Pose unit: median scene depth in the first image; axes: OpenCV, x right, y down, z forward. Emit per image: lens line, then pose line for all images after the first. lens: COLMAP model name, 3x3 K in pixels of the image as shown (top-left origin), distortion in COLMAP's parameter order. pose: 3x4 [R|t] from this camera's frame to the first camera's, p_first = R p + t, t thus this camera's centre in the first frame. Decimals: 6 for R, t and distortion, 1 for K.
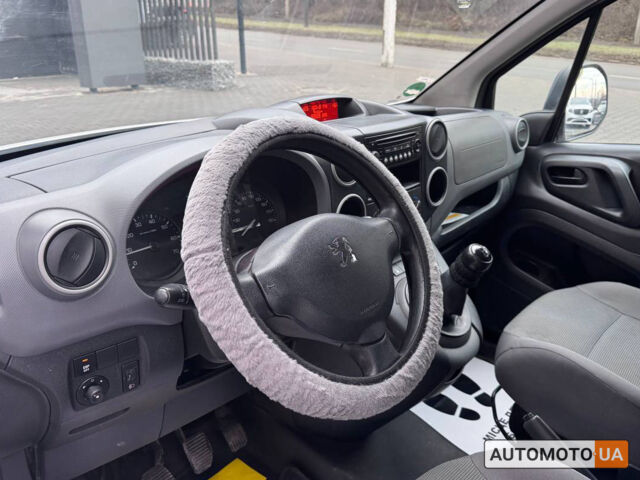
lens RADIAL K [[545.8, 0, 320.0], [0, 545.8, 240.0], [0, 0, 1]] dist [0.145123, -0.272262]
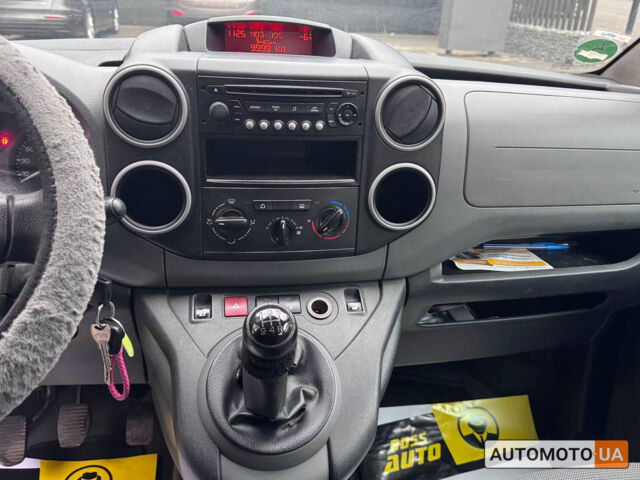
lens RADIAL K [[545.8, 0, 320.0], [0, 545.8, 240.0], [0, 0, 1]] dist [0.145123, -0.272262]
pose [[0.790005, 0.284950, -0.542859, 0.453477], [-0.258812, 0.957668, 0.126046, -0.098832], [0.555796, 0.040921, 0.830311, 0.458062]]
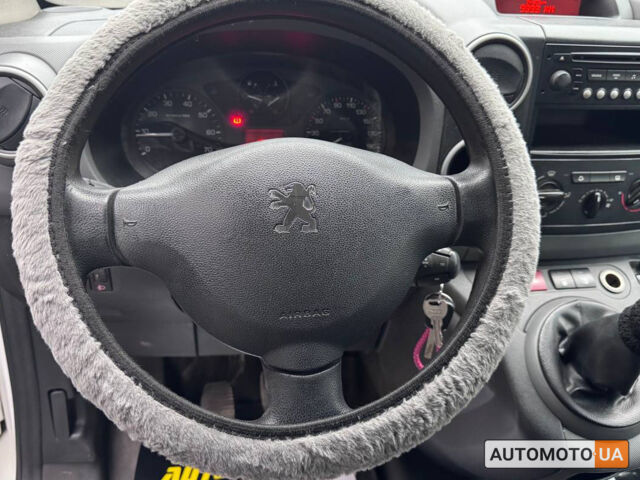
lens RADIAL K [[545.8, 0, 320.0], [0, 545.8, 240.0], [0, 0, 1]] dist [0.000688, -0.002124]
pose [[0.781299, 0.326932, -0.531683, 0.213248], [-0.251712, 0.944541, 0.210911, -0.041245], [0.571150, -0.030953, 0.820262, 0.307751]]
